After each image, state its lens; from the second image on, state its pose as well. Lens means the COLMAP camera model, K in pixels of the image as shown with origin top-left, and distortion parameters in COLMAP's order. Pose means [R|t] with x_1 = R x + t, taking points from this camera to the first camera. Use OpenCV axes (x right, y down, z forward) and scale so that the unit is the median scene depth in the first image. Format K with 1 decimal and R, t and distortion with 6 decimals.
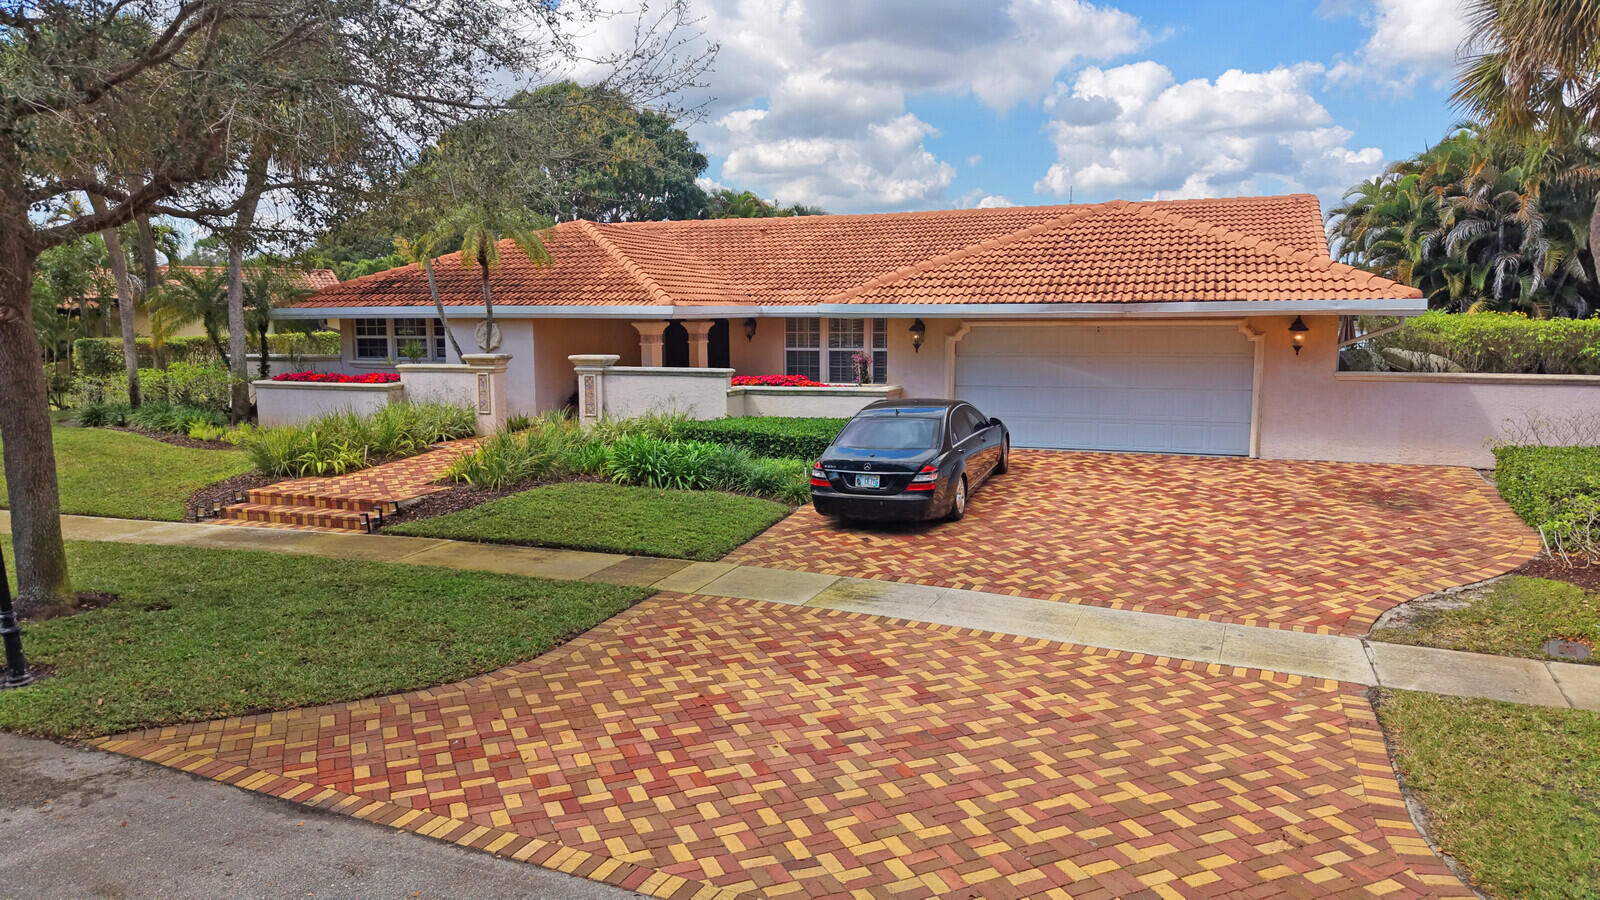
lens RADIAL K [[1073.6, 0, 796.3], [0, 1073.6, 457.9], [0, 0, 1]] dist [0.013146, -0.031252]
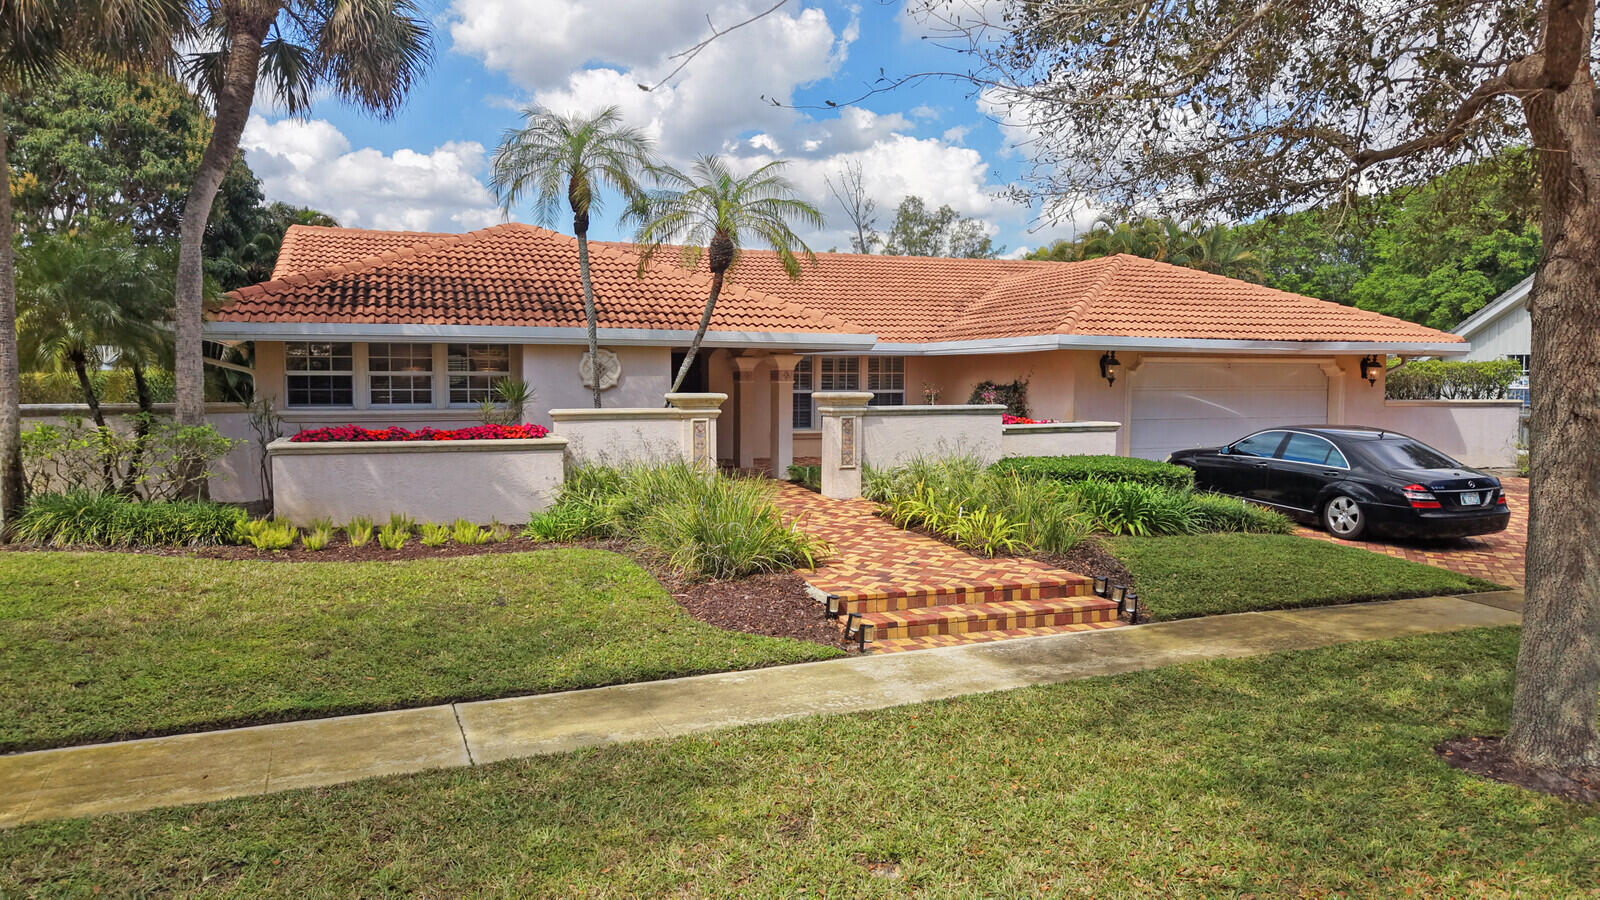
lens RADIAL K [[1073.6, 0, 798.0], [0, 1073.6, 447.1], [0, 0, 1]] dist [0.013146, -0.031252]
pose [[0.757812, -0.035296, 0.651518, -0.768211], [0.080674, 0.995942, -0.039881, -0.026847], [-0.647467, 0.082782, 0.757584, 0.441608]]
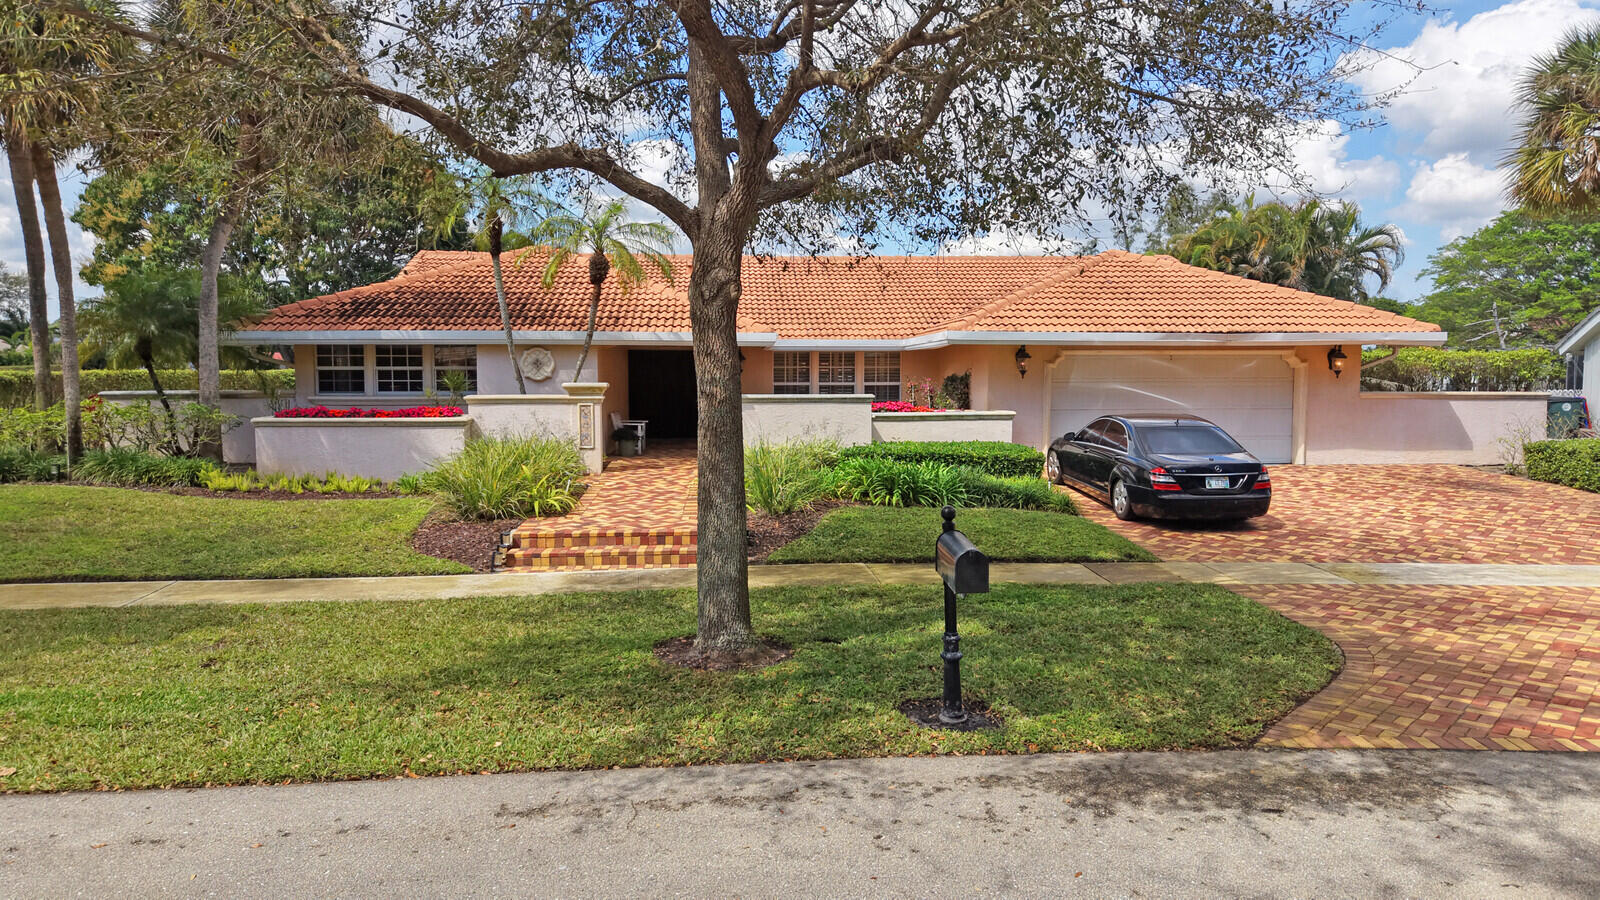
lens RADIAL K [[1073.6, 0, 798.9], [0, 1073.6, 444.2], [0, 0, 1]] dist [0.013146, -0.031252]
pose [[0.912959, -0.021474, 0.407486, -0.531423], [0.050166, 0.996946, -0.059858, 0.019025], [-0.404956, 0.075090, 0.911248, 0.126519]]
